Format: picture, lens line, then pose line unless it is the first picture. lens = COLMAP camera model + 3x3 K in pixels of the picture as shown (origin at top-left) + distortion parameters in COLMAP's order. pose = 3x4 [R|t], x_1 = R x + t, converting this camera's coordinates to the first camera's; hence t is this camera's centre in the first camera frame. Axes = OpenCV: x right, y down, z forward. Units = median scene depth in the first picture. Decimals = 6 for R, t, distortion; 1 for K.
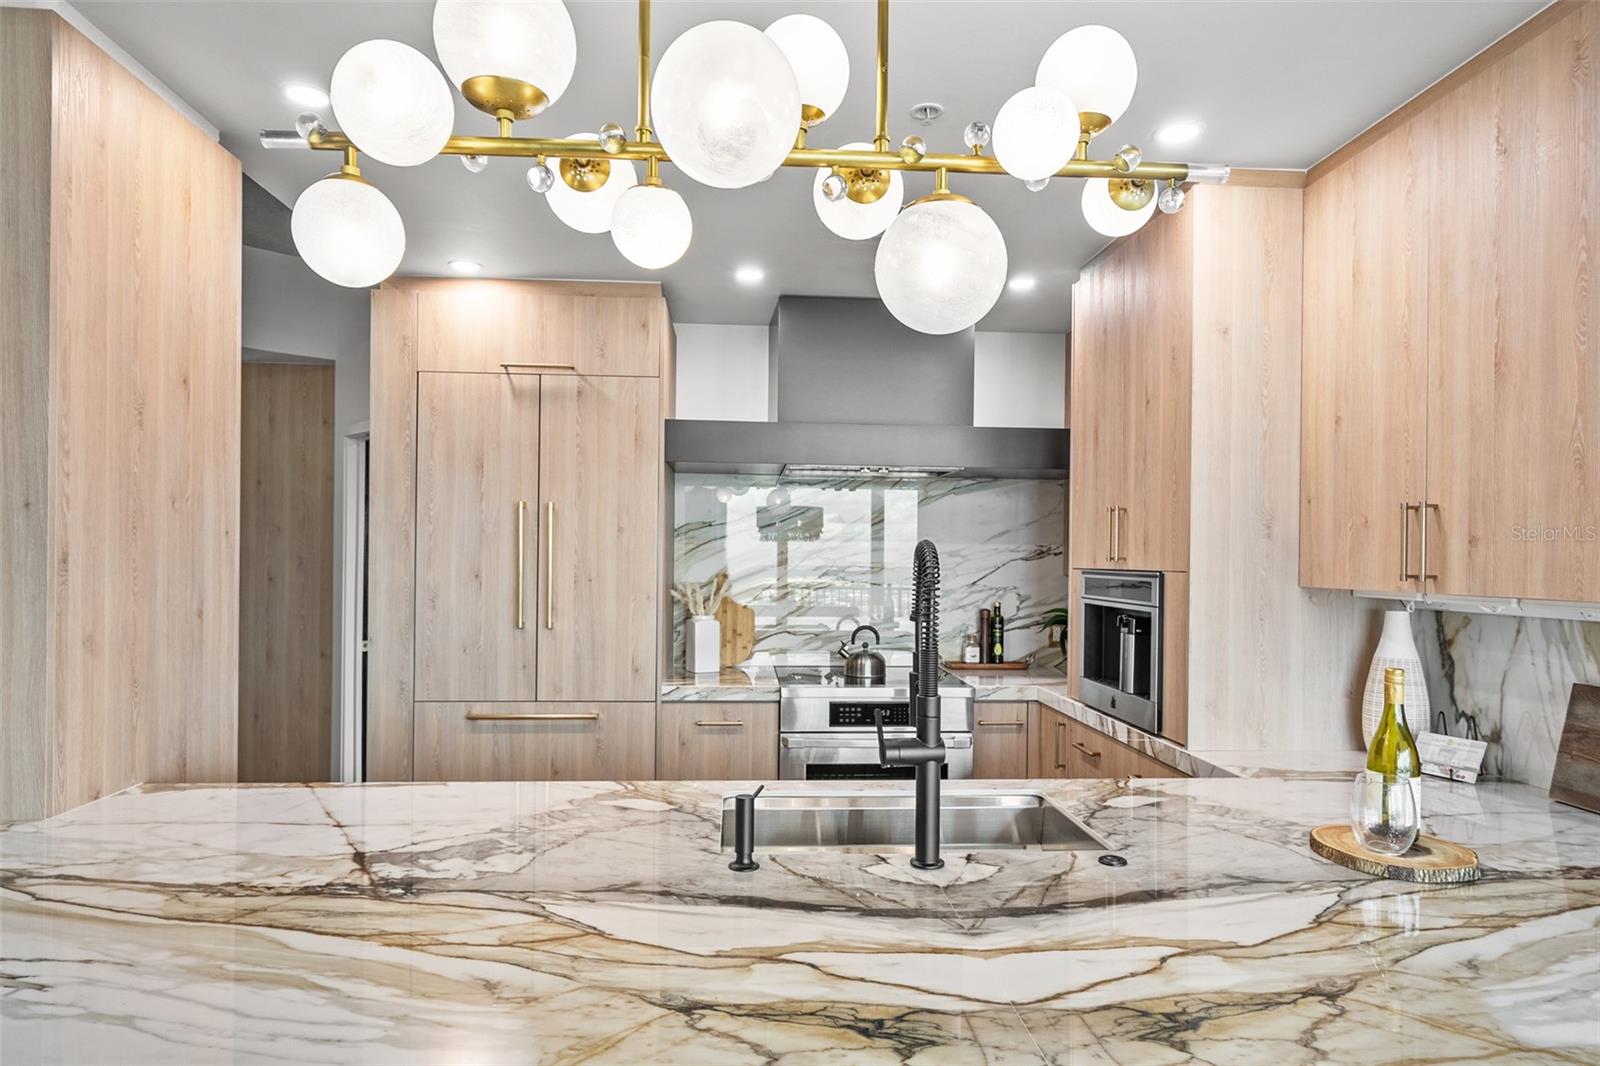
lens RADIAL K [[924.2, 0, 800.7], [0, 924.2, 556.2], [0, 0, 1]] dist [0.004291, 0.001561]
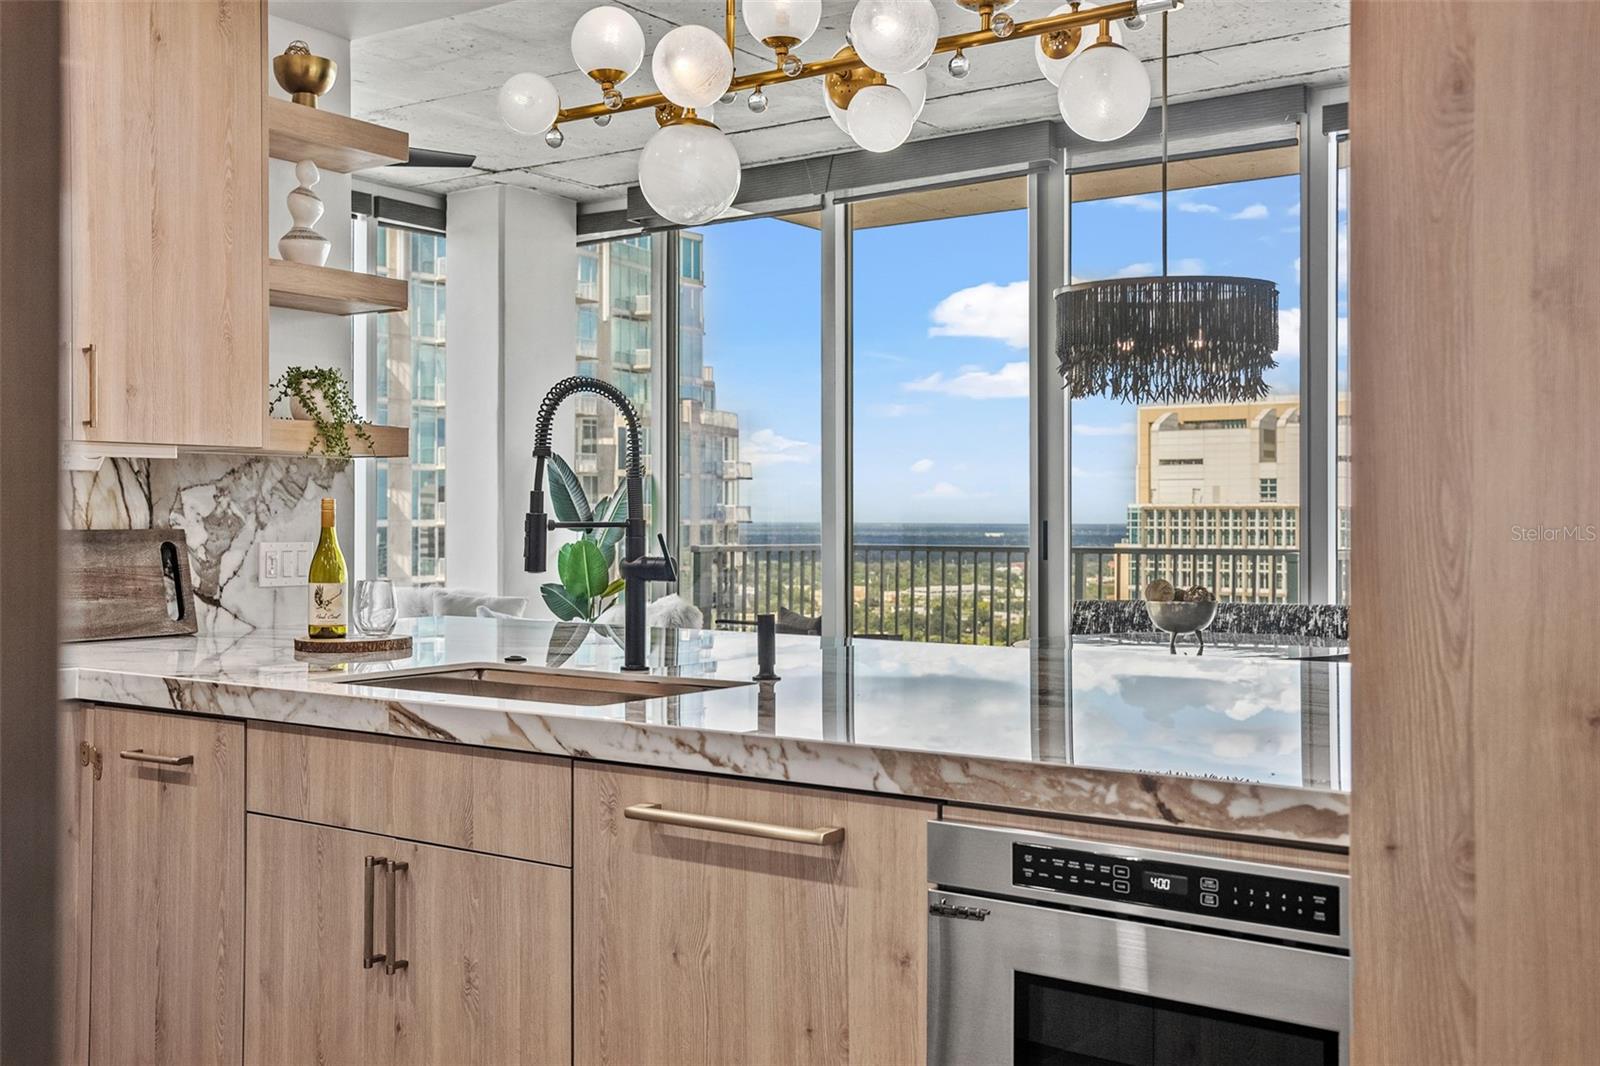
lens RADIAL K [[1599.3, 0, 806.3], [0, 1599.3, 500.6], [0, 0, 1]] dist [0.013118, 0.015489]
pose [[-0.774795, -0.004396, 0.632197, -0.541702], [-0.007464, 0.999970, -0.002194, 0.057139], [-0.632168, -0.006418, -0.774804, 1.030325]]
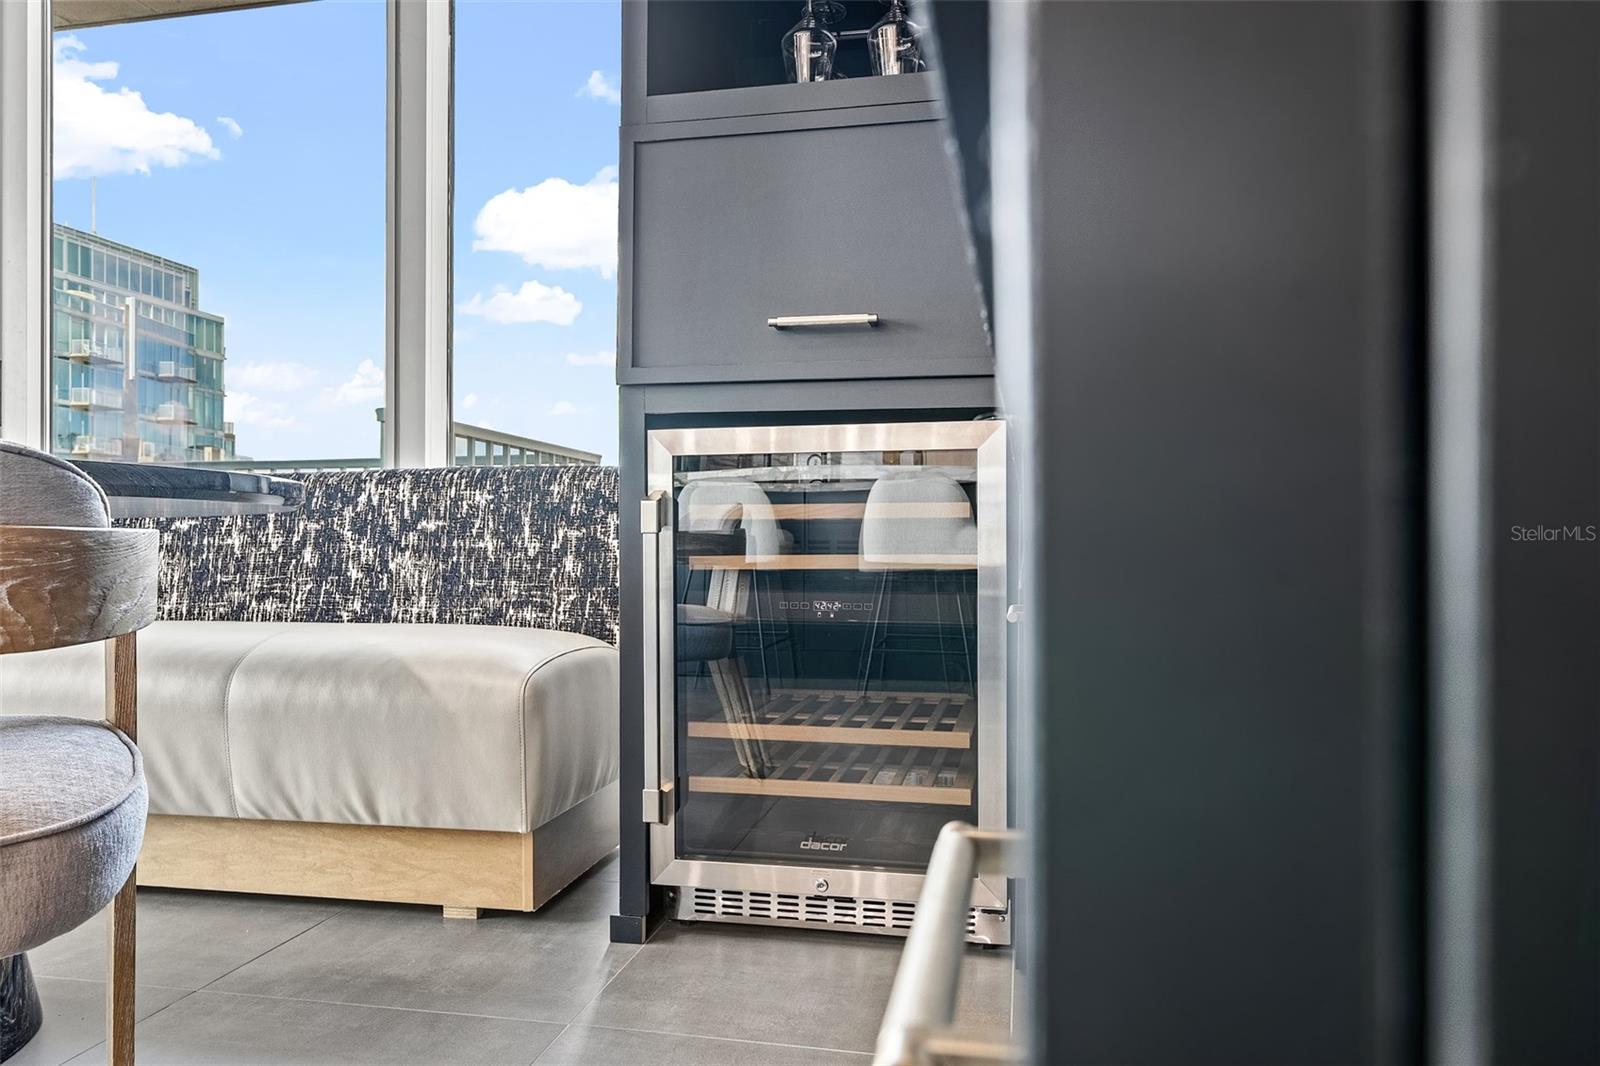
lens RADIAL K [[1069.2, 0, 796.0], [0, 1069.2, 544.5], [0, 0, 1]] dist [0.003665, -0.003761]
pose [[-0.961920, -0.011533, 0.273089, -0.285198], [-0.010916, 0.999933, 0.003779, 0.213718], [-0.273114, 0.000654, -0.961981, -0.183788]]
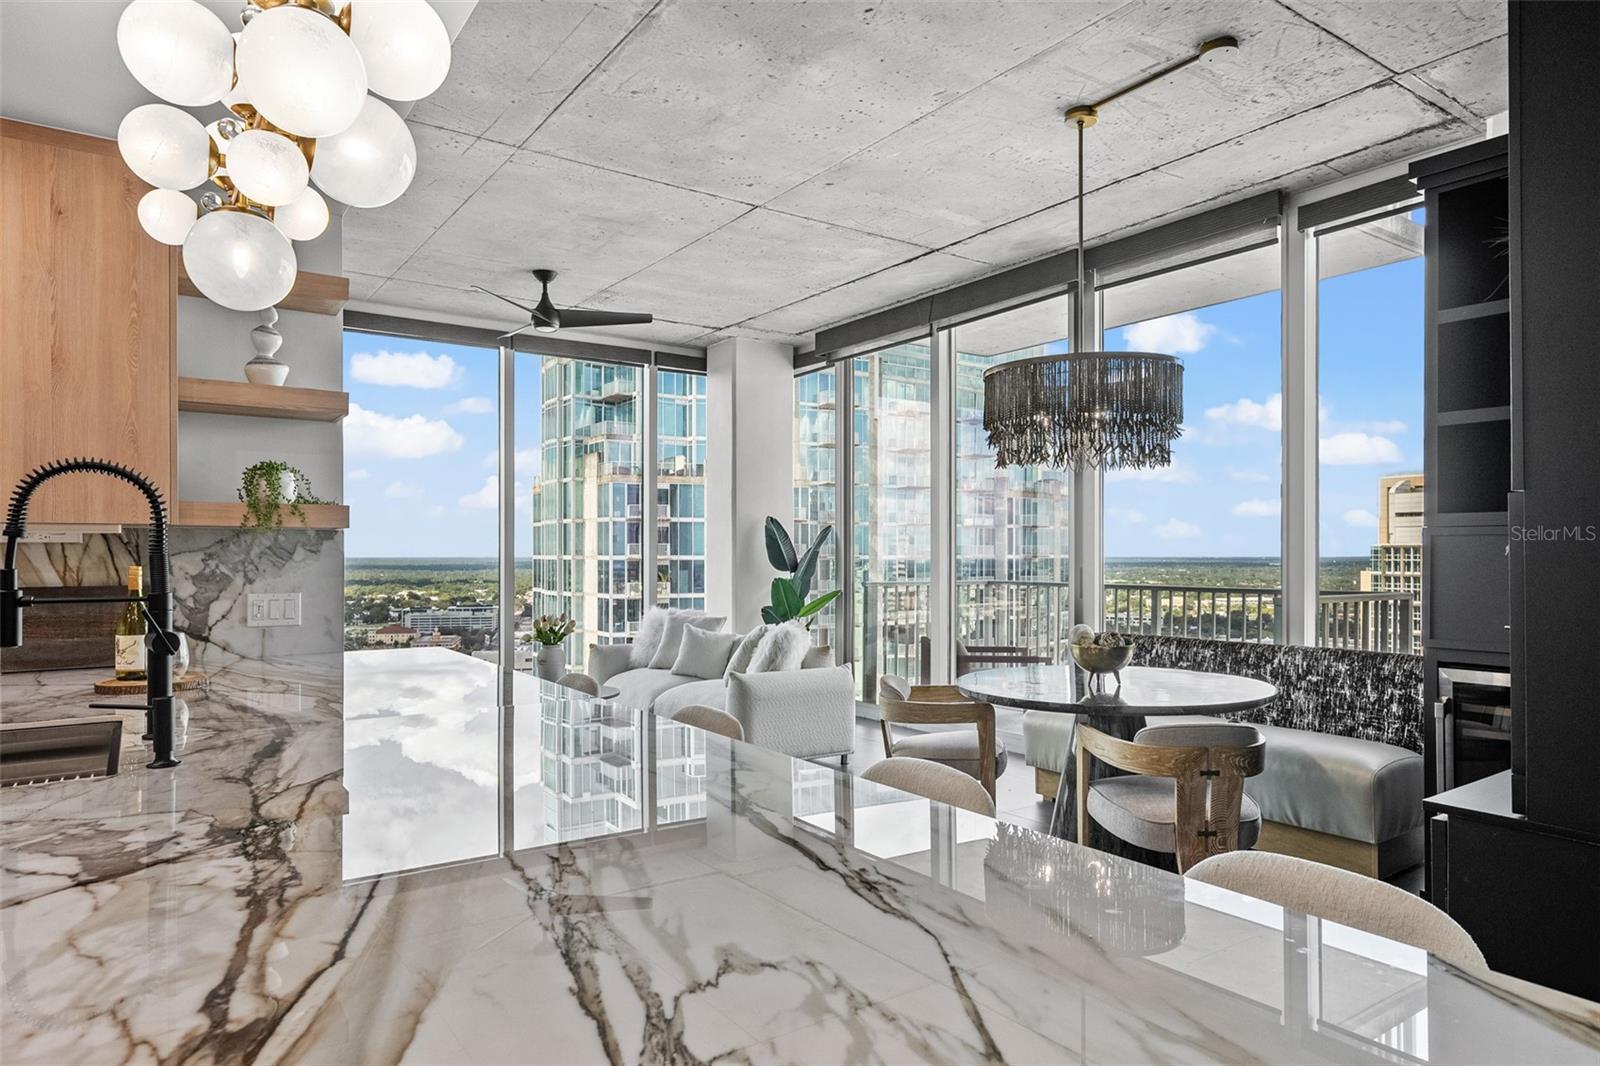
lens RADIAL K [[953.8, 0, 805.7], [0, 953.8, 550.2], [0, 0, 1]] dist [-0.000121, 0.001294]
pose [[-0.518744, -0.008438, 0.854888, -0.574082], [-0.003639, 0.999964, 0.007662, 0.036716], [-0.854922, 0.000863, -0.518756, 0.403657]]
